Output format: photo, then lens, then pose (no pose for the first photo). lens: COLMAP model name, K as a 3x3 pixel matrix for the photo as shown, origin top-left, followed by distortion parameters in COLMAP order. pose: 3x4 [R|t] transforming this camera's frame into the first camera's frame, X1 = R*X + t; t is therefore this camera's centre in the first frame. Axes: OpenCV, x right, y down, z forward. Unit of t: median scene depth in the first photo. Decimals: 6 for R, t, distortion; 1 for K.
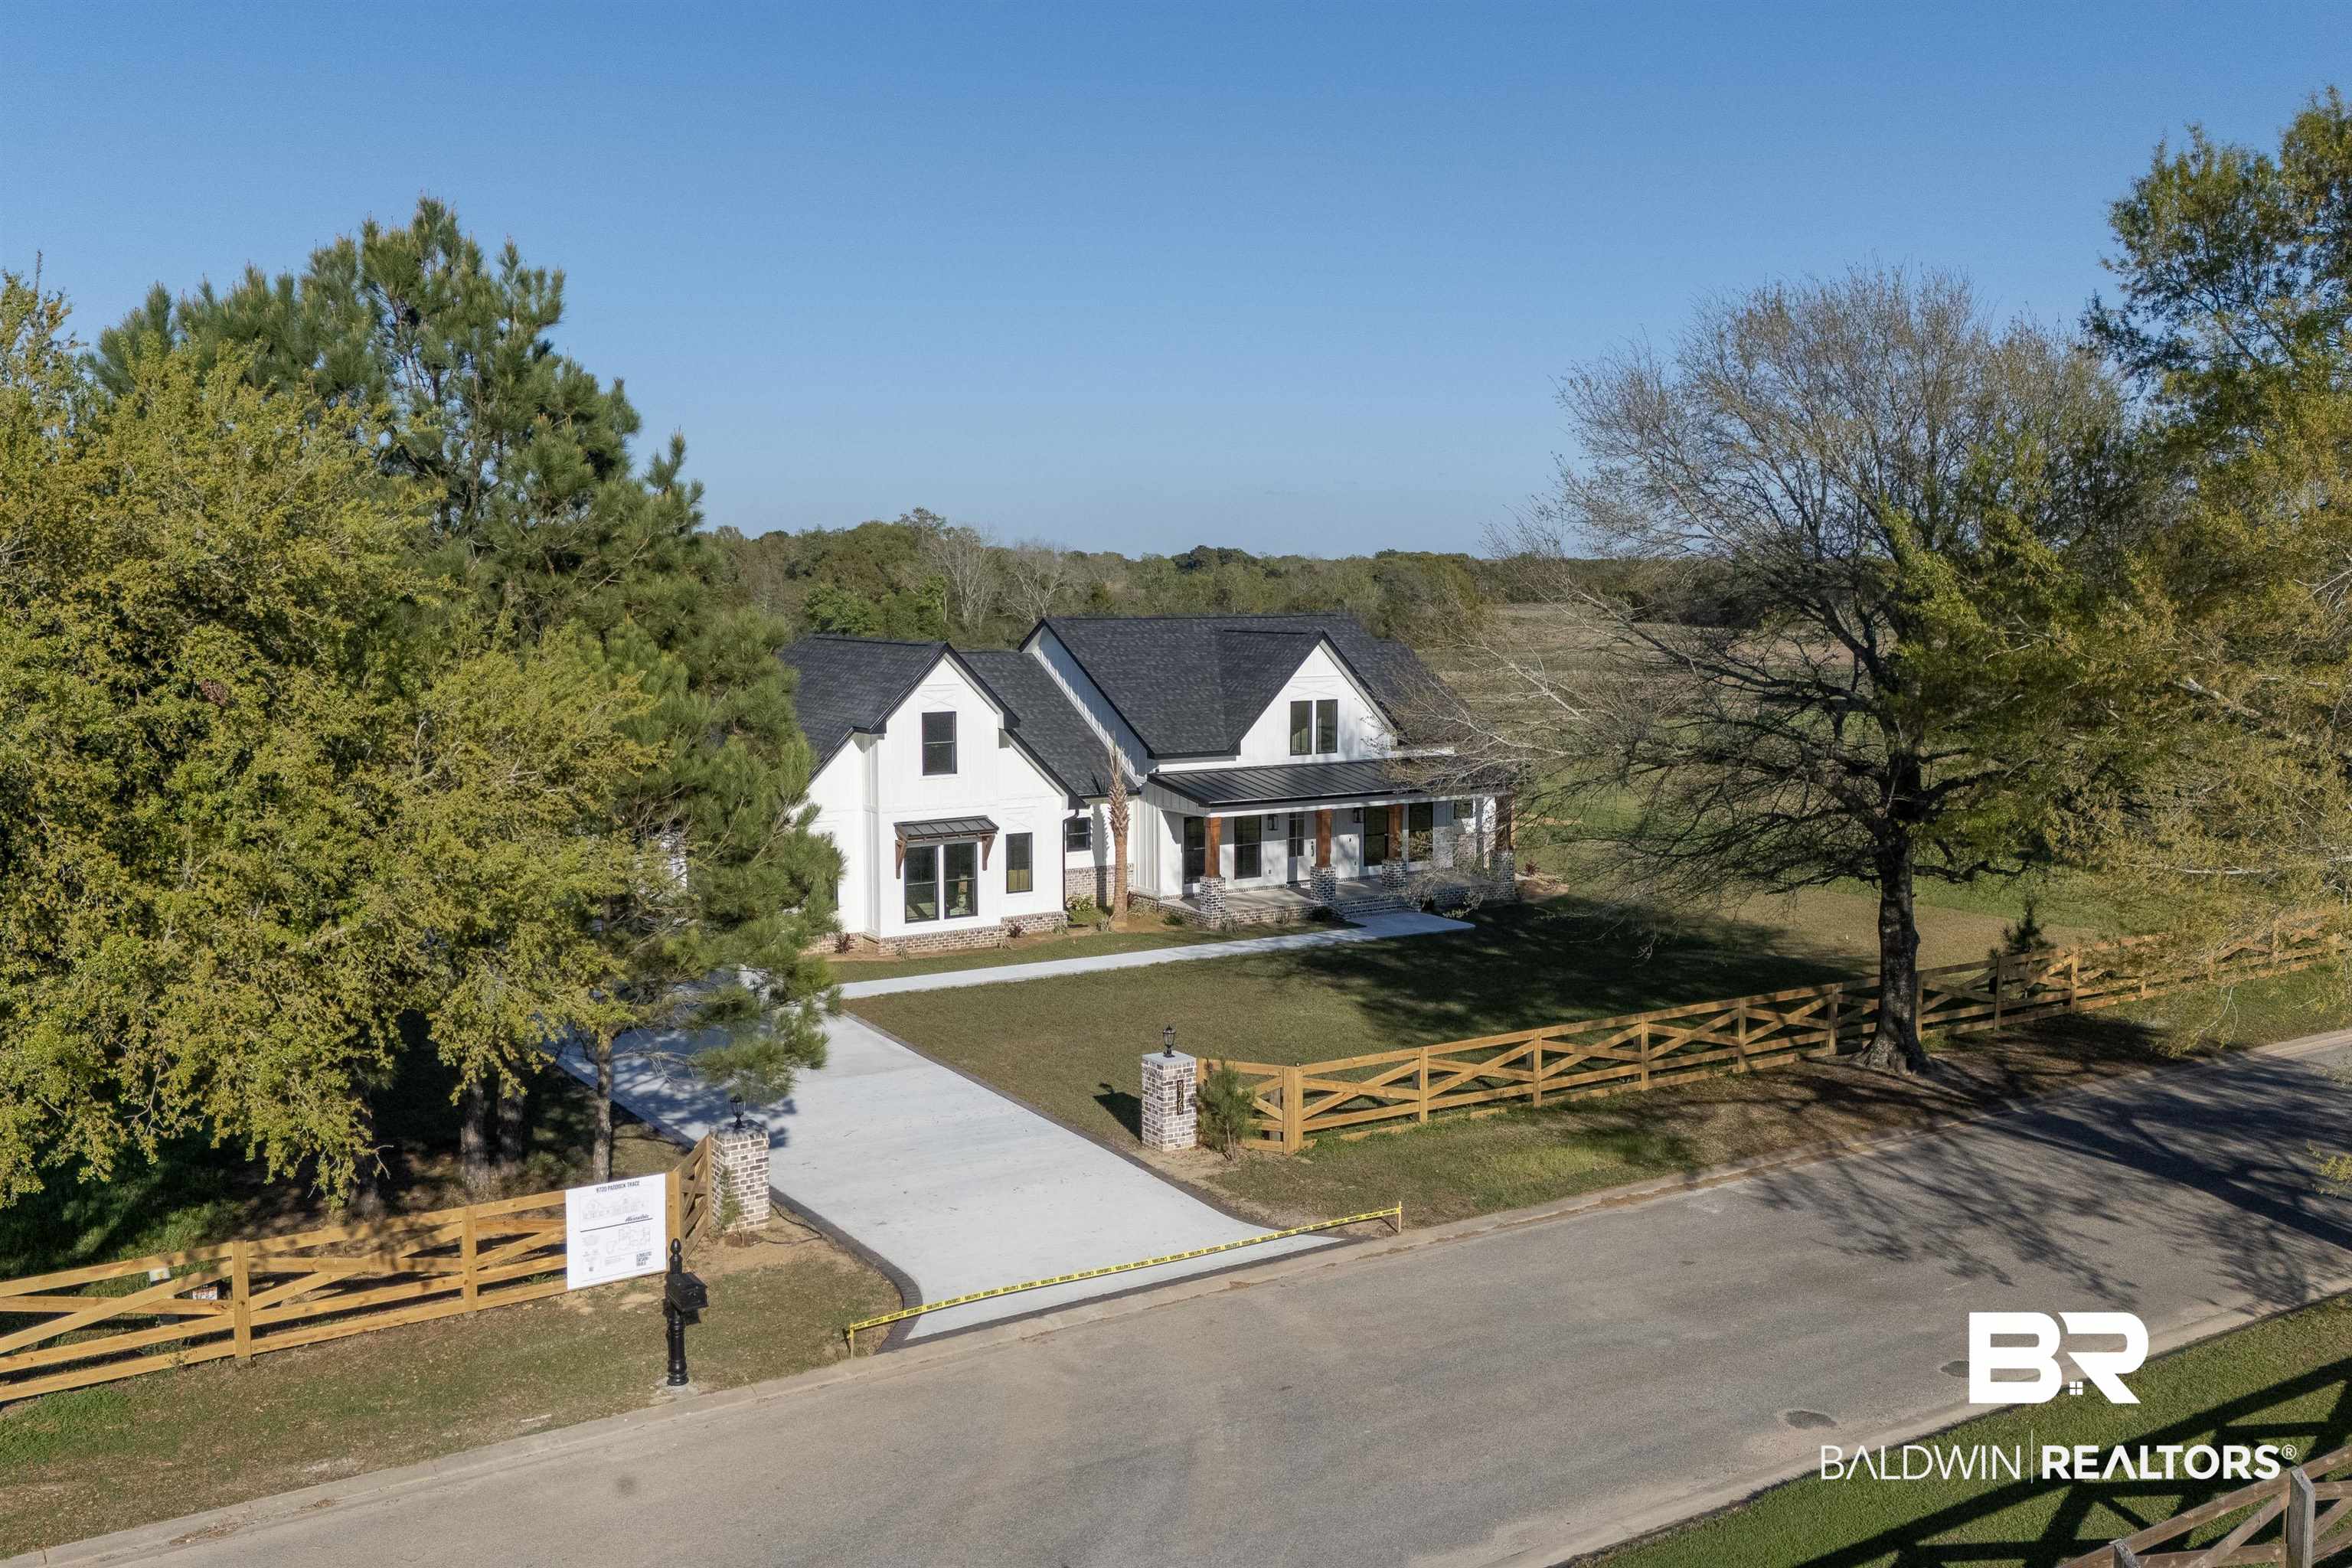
lens RADIAL K [[1931.5, 0, 1170.3], [0, 1931.5, 767.7], [0, 0, 1]] dist [0.057675, -0.046444]
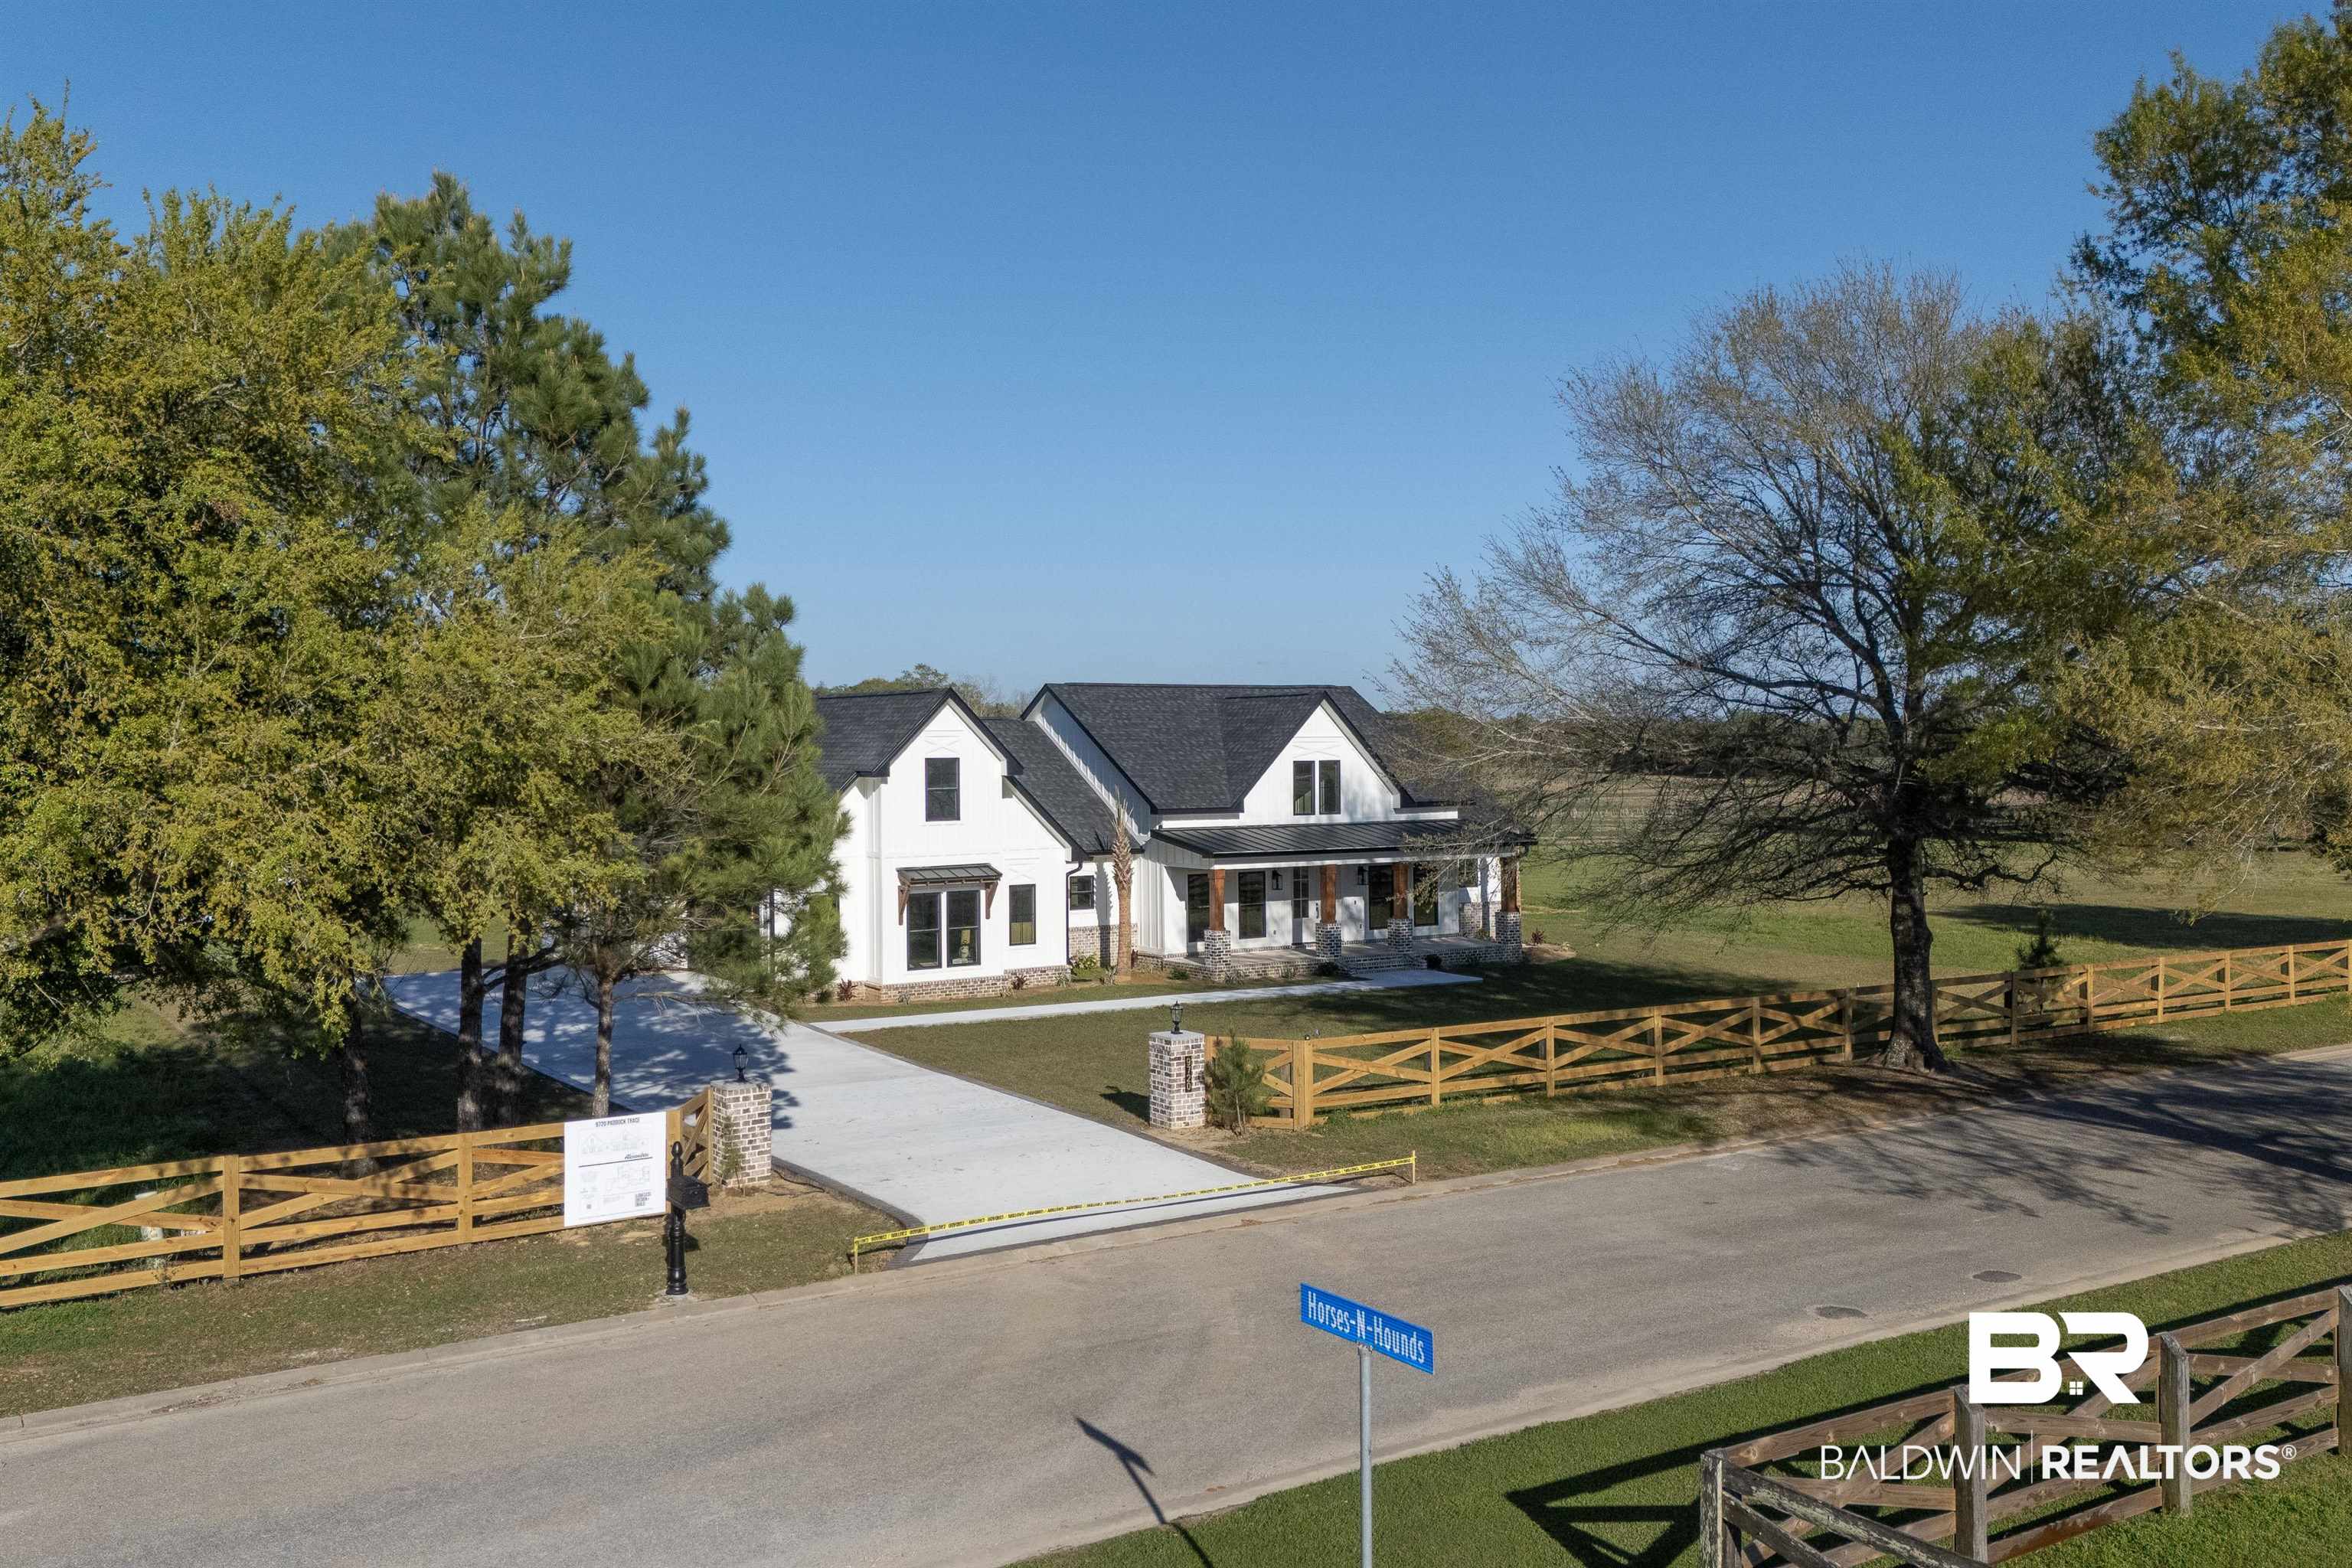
lens RADIAL K [[1931.5, 0, 1170.2], [0, 1931.5, 782.5], [0, 0, 1]] dist [0.057675, -0.046444]
pose [[0.999962, -0.008771, -0.000074, -0.002973], [0.008740, 0.997148, -0.074960, 0.104401], [0.000731, 0.074957, 0.997187, 0.007826]]
